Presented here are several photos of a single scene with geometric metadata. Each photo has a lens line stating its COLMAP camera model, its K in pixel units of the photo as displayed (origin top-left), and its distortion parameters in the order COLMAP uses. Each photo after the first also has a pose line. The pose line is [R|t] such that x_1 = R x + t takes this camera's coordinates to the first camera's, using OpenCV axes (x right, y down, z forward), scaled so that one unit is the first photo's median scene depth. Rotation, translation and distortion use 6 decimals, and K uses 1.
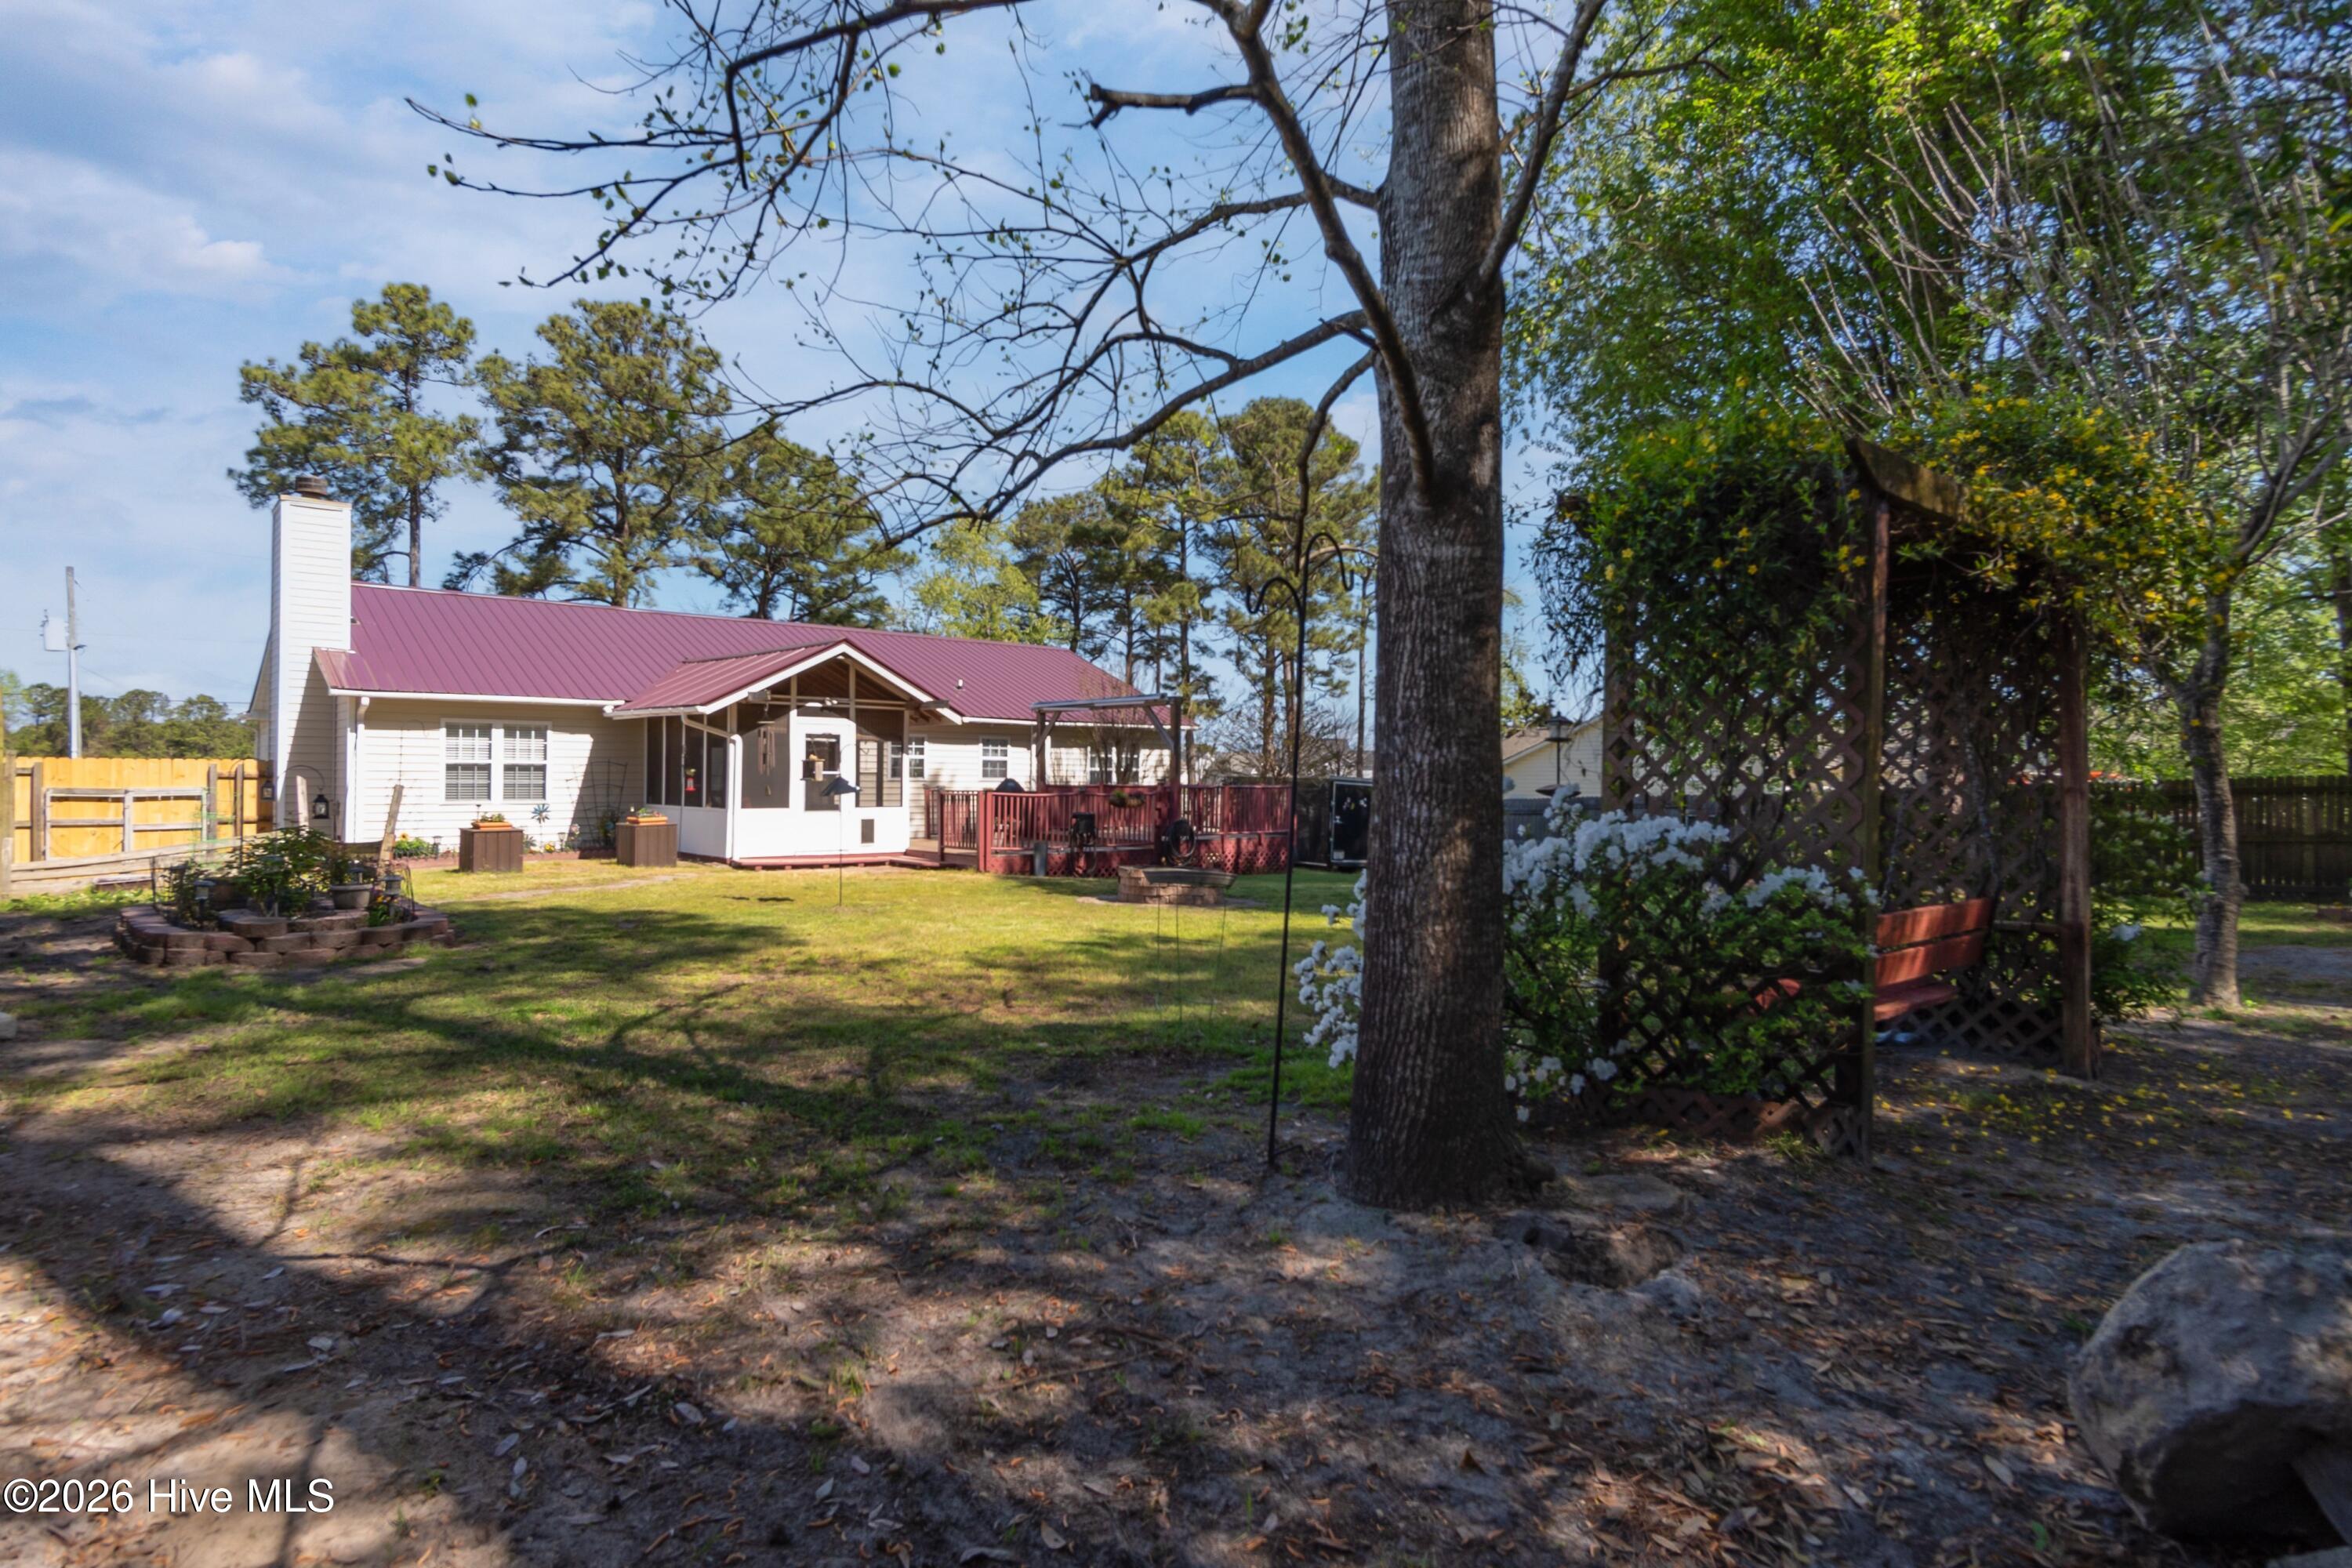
lens RADIAL K [[1244.2, 0, 1154.0], [0, 1244.2, 777.9], [0, 0, 1]] dist [0.002154, 0.001806]
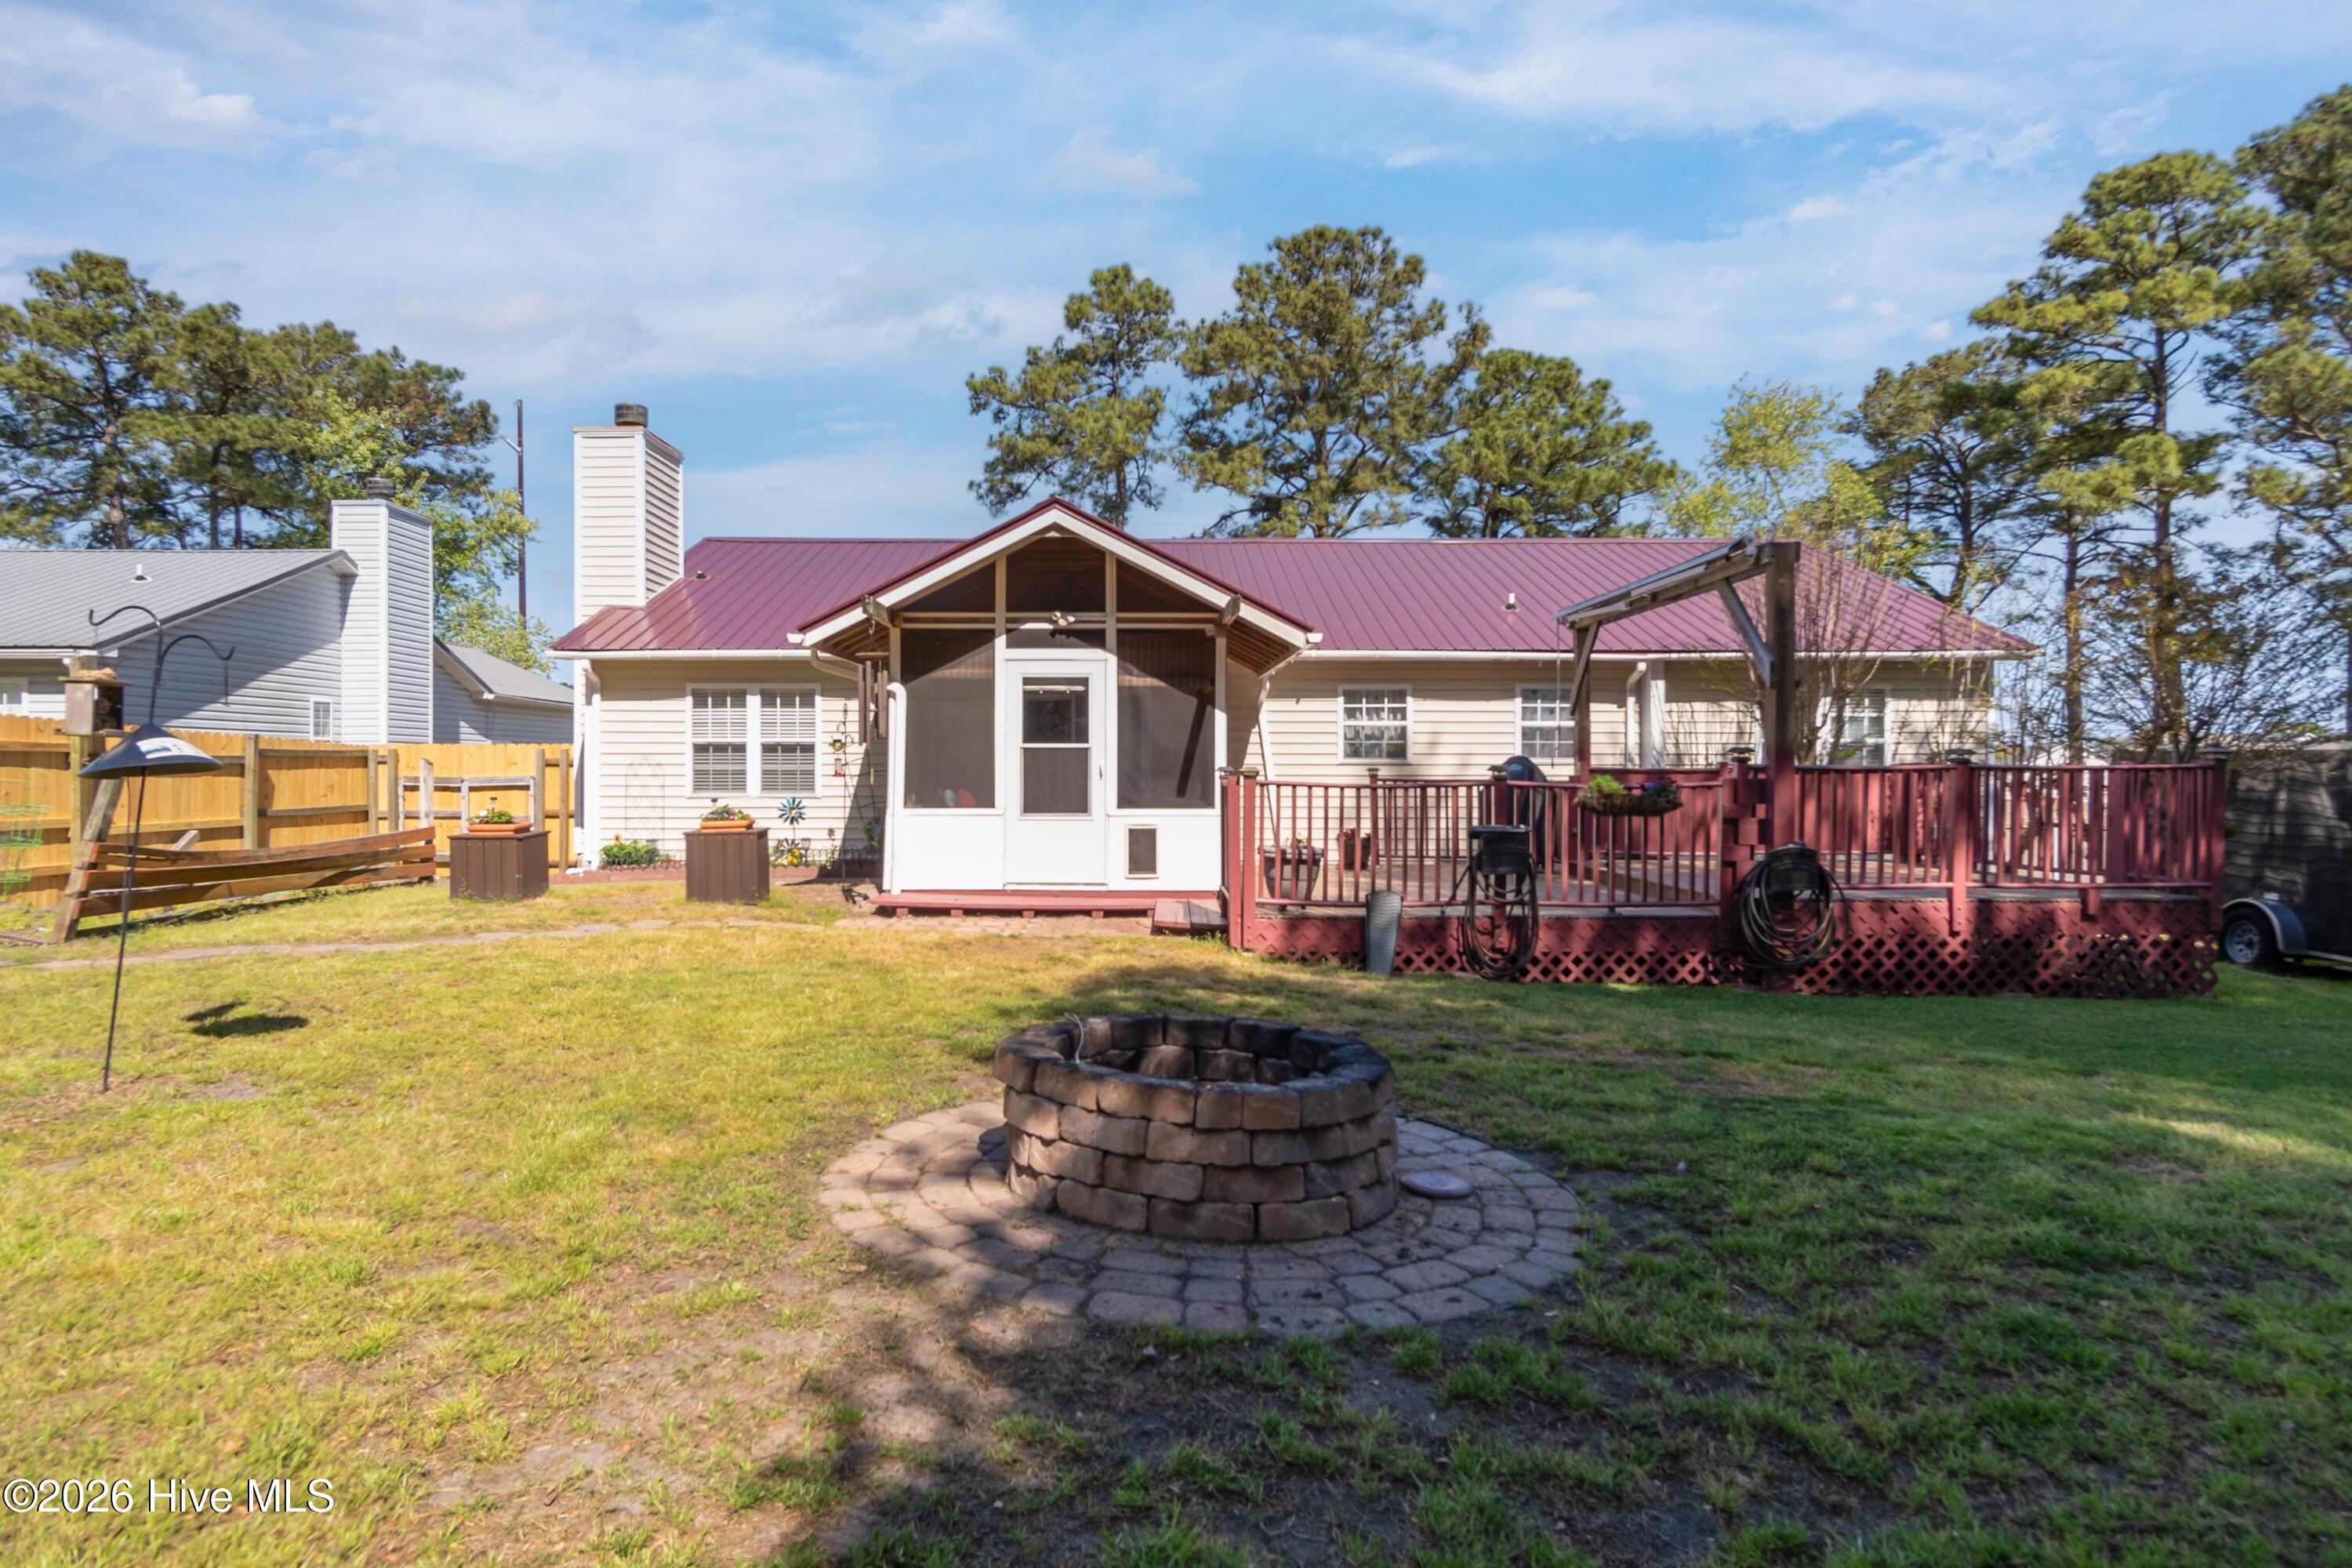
lens RADIAL K [[1244.2, 0, 1154.0], [0, 1244.2, 777.9], [0, 0, 1]] dist [0.002154, 0.001806]
pose [[0.755788, -0.003529, -0.654806, 0.136491], [0.004582, 0.999989, -0.000101, 0.010603], [0.654800, -0.002924, 0.755797, 0.588639]]
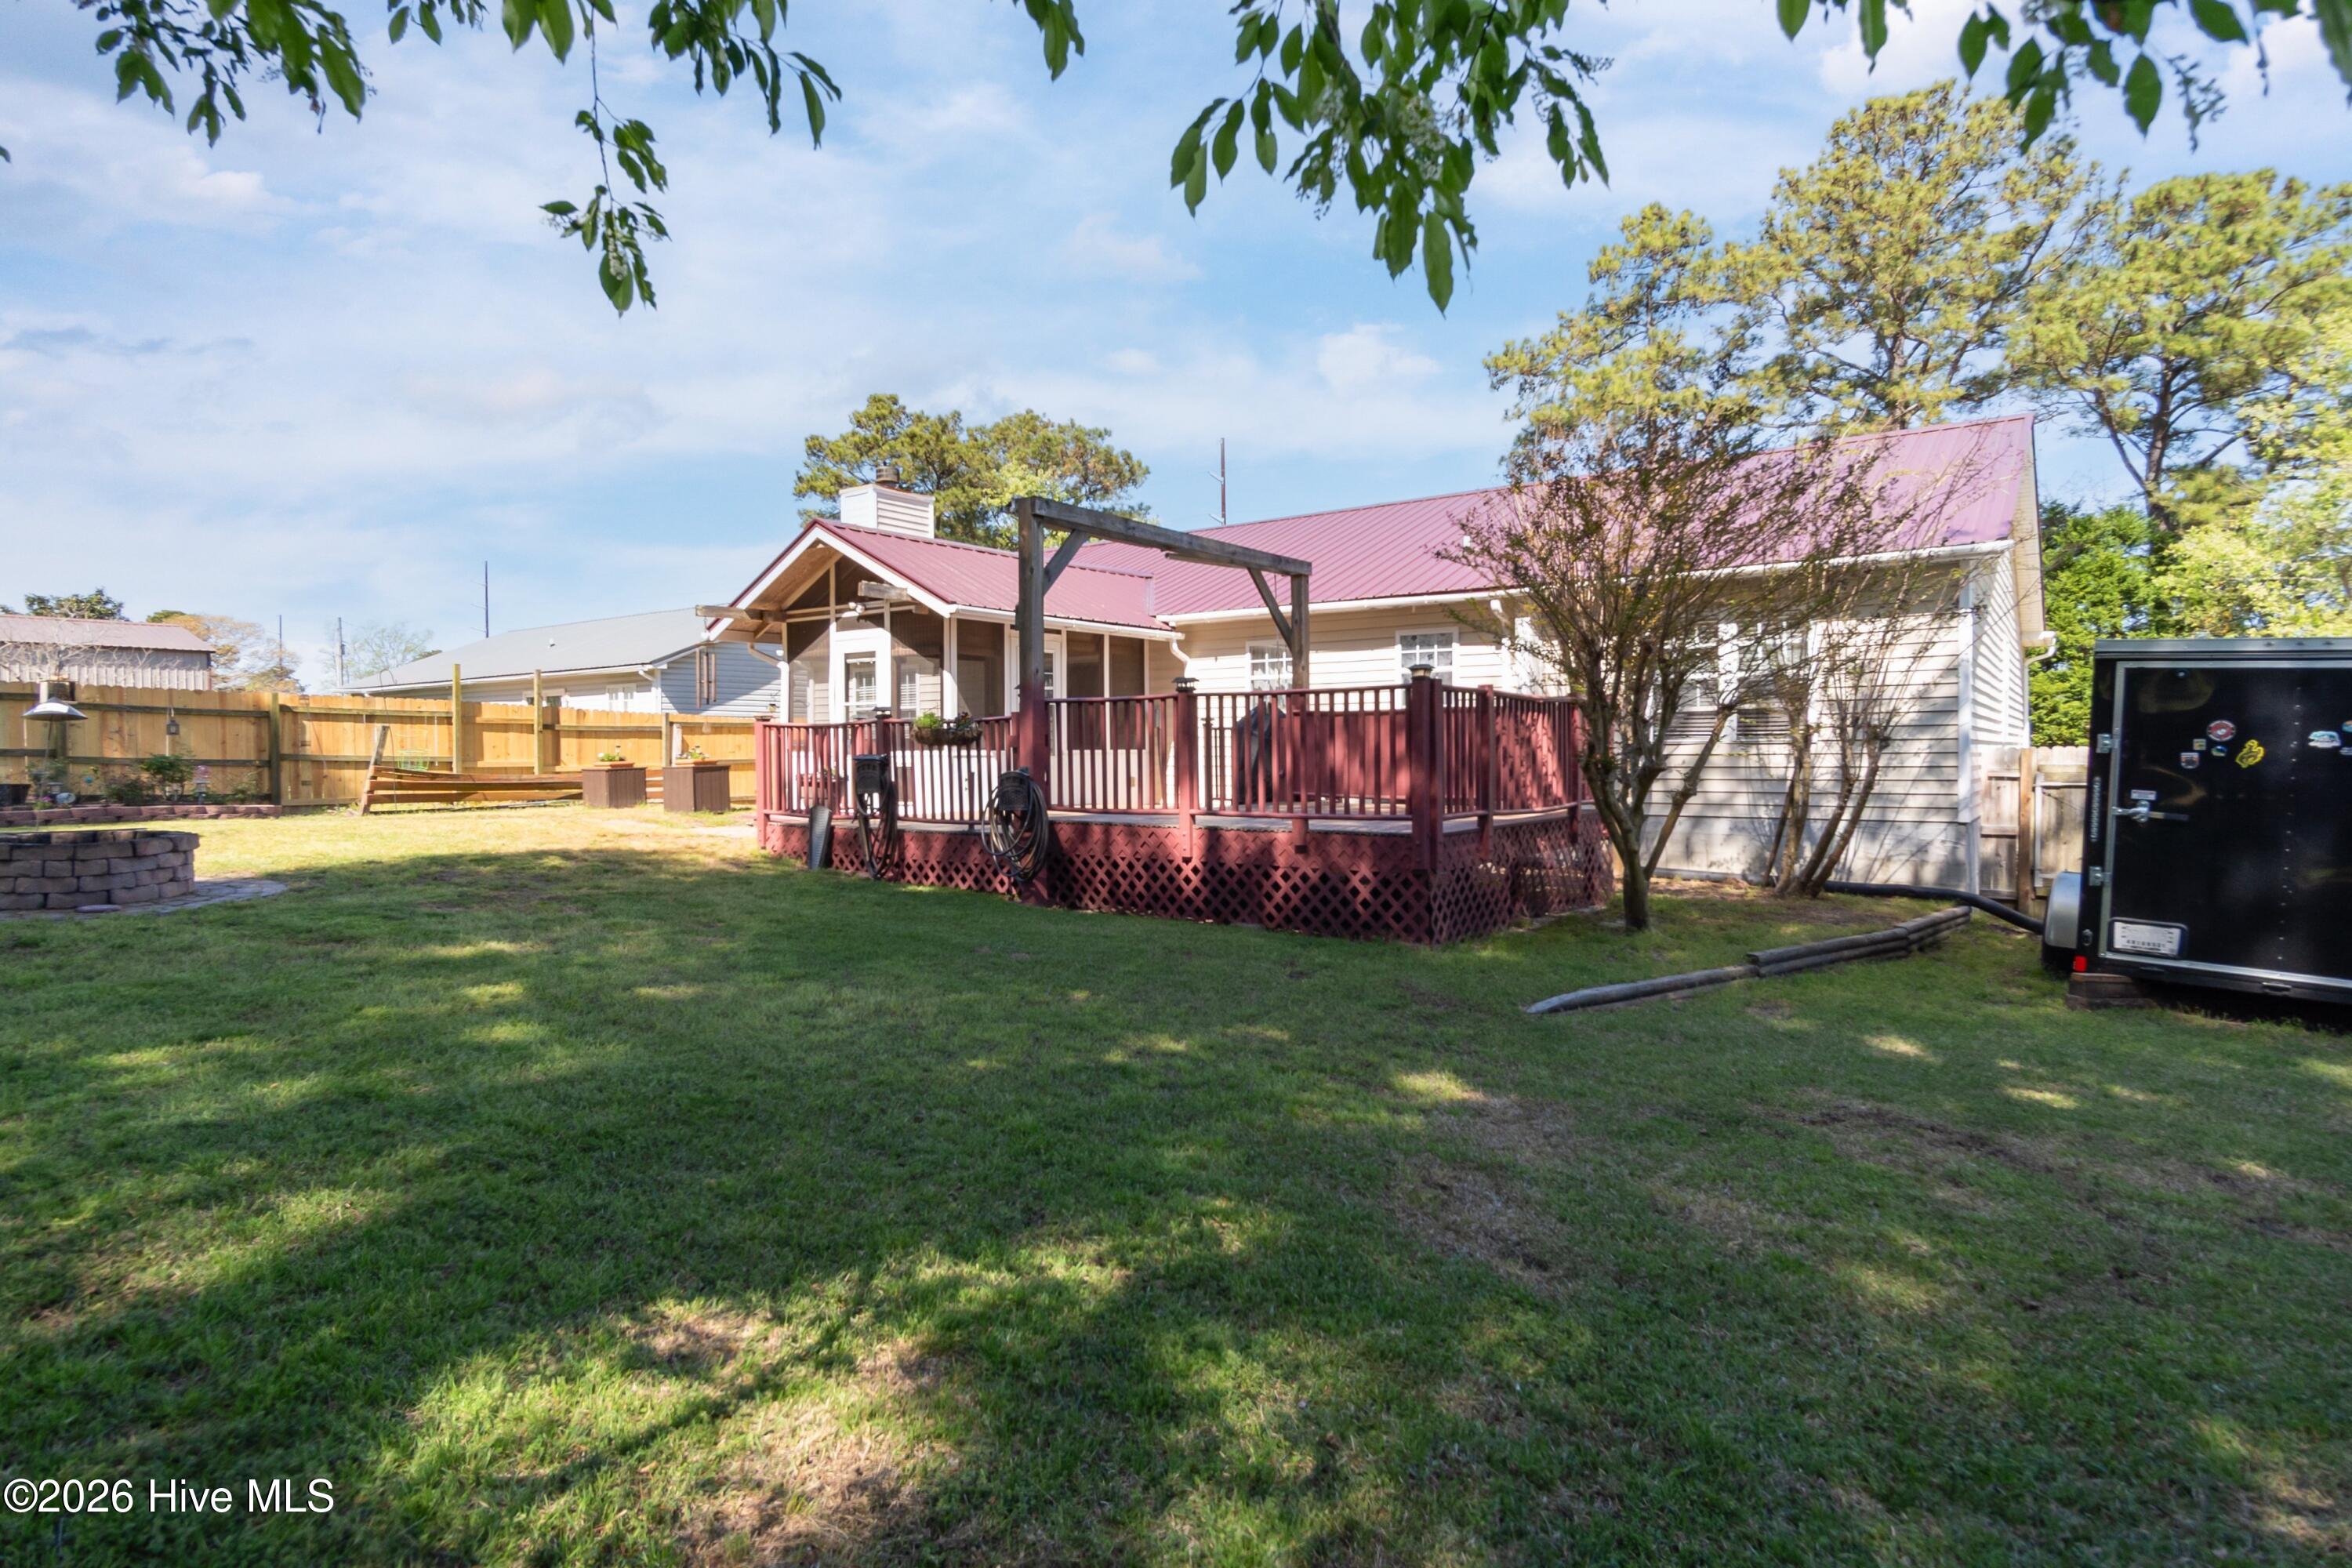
lens RADIAL K [[1221.2, 0, 1175.5], [0, 1221.2, 770.0], [0, 0, 1]] dist [-0.002459, 0.009859]
pose [[0.222530, 0.004226, -0.974917, 0.483150], [0.006483, 0.999962, 0.005814, 0.032008], [0.974904, -0.007615, 0.222494, 1.001126]]
